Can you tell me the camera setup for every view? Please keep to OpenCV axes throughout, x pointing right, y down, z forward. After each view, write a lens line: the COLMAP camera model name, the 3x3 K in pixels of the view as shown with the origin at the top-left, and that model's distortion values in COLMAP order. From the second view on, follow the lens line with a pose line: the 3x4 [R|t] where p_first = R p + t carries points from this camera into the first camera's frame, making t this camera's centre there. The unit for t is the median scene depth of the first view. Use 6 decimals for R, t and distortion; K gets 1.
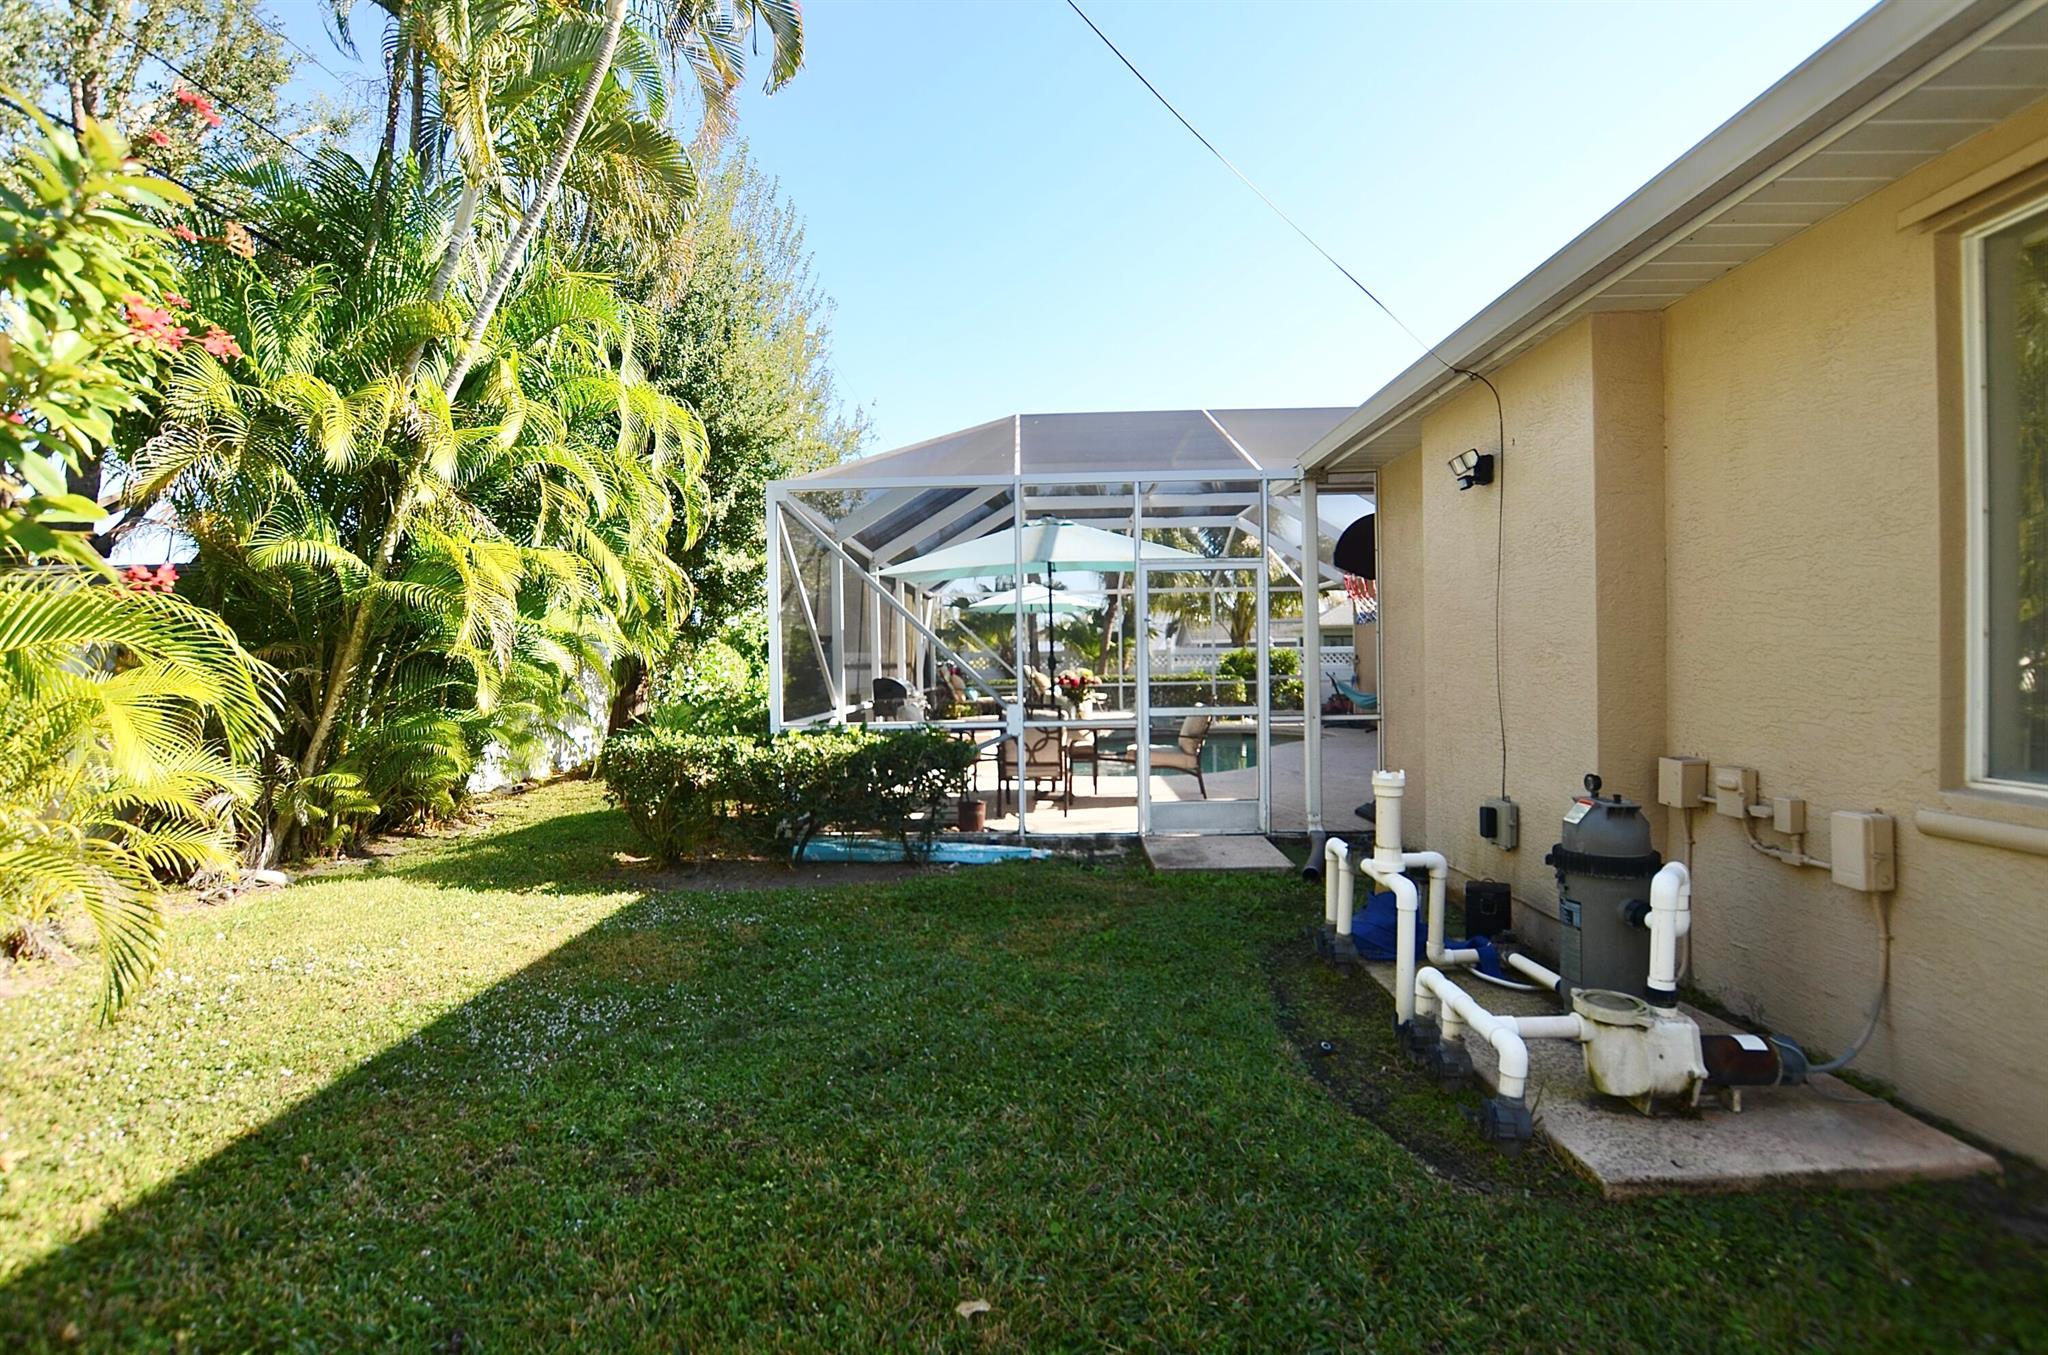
lens RADIAL K [[904.4, 0, 1013.6], [0, 904.4, 685.5], [0, 0, 1]] dist [-0.033608, 0.006019]
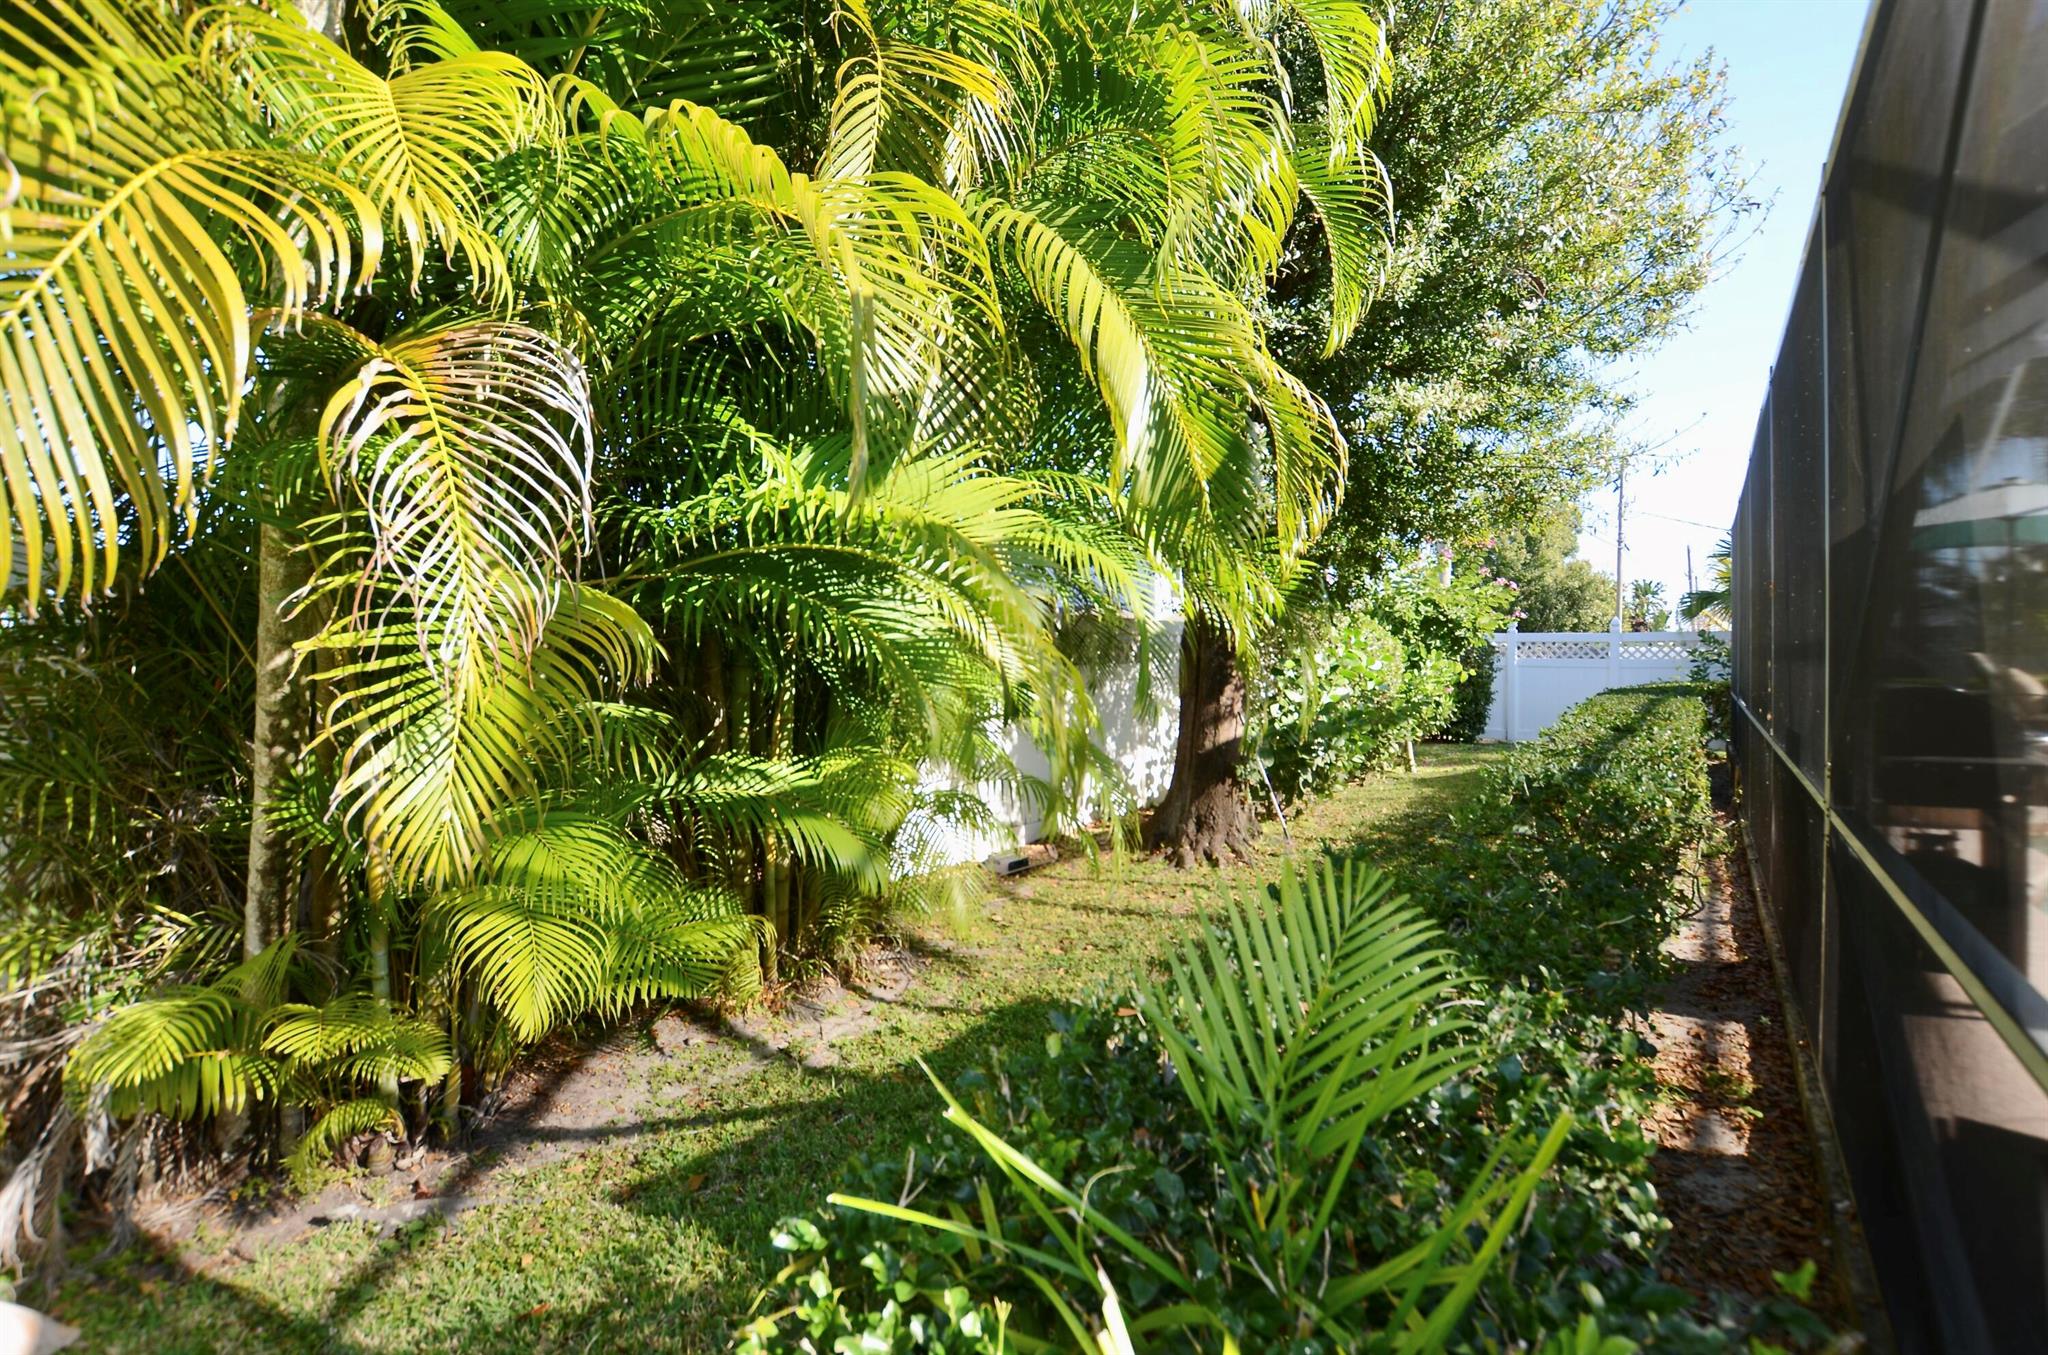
lens RADIAL K [[904.4, 0, 1013.6], [0, 904.4, 685.5], [0, 0, 1]] dist [-0.033608, 0.006019]
pose [[0.795518, 0.018269, -0.605655, -0.177341], [-0.010055, 0.999806, 0.016952, -0.008349], [0.605847, -0.007396, 0.795547, 0.460135]]
